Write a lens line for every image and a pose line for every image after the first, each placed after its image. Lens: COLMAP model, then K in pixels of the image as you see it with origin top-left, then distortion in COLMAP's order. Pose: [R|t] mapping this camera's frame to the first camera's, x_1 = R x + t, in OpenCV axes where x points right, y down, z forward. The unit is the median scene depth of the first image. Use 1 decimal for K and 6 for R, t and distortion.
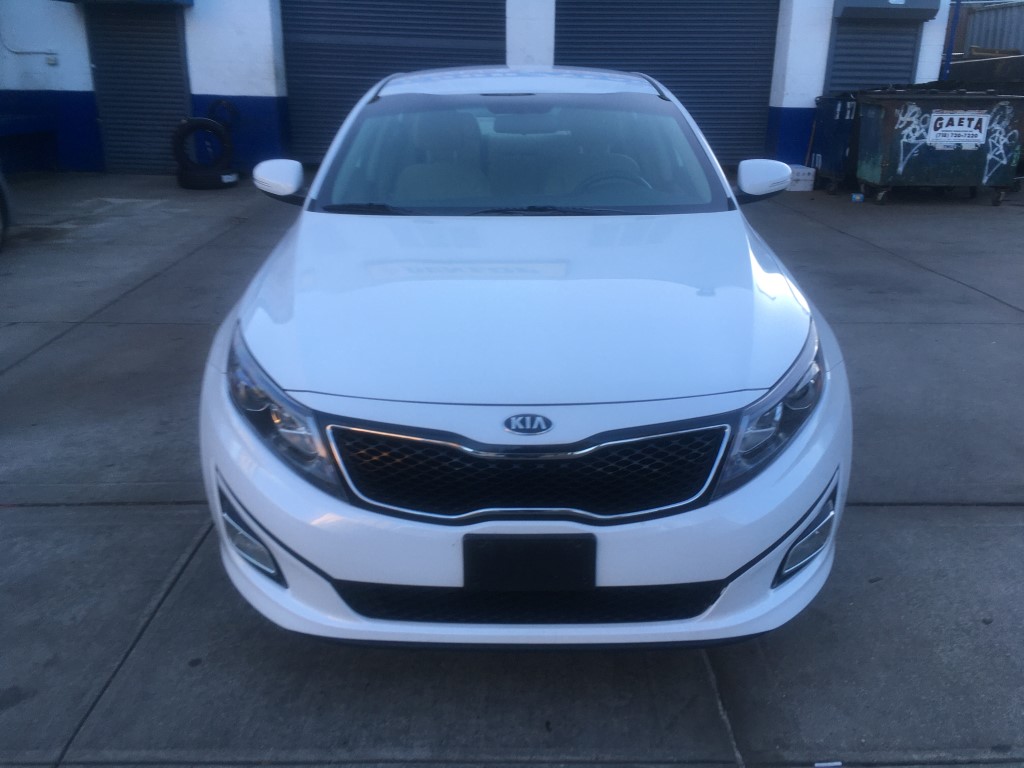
lens RADIAL K [[868.4, 0, 515.7], [0, 868.4, 388.2], [0, 0, 1]] dist [0.074911, -0.103220]
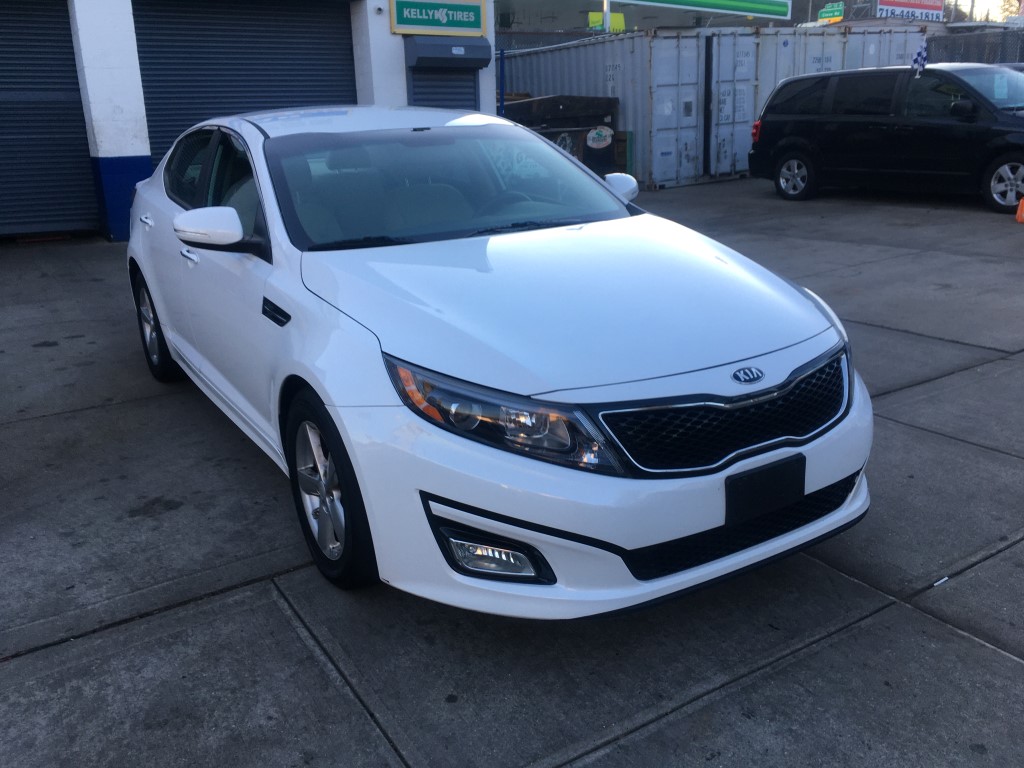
lens RADIAL K [[868.4, 0, 513.7], [0, 868.4, 390.0], [0, 0, 1]] dist [0.074911, -0.103220]
pose [[0.849316, -0.191105, 0.492079, -0.487100], [0.215755, 0.976424, 0.006820, -0.009670], [-0.481780, 0.100376, 0.870524, 0.058279]]
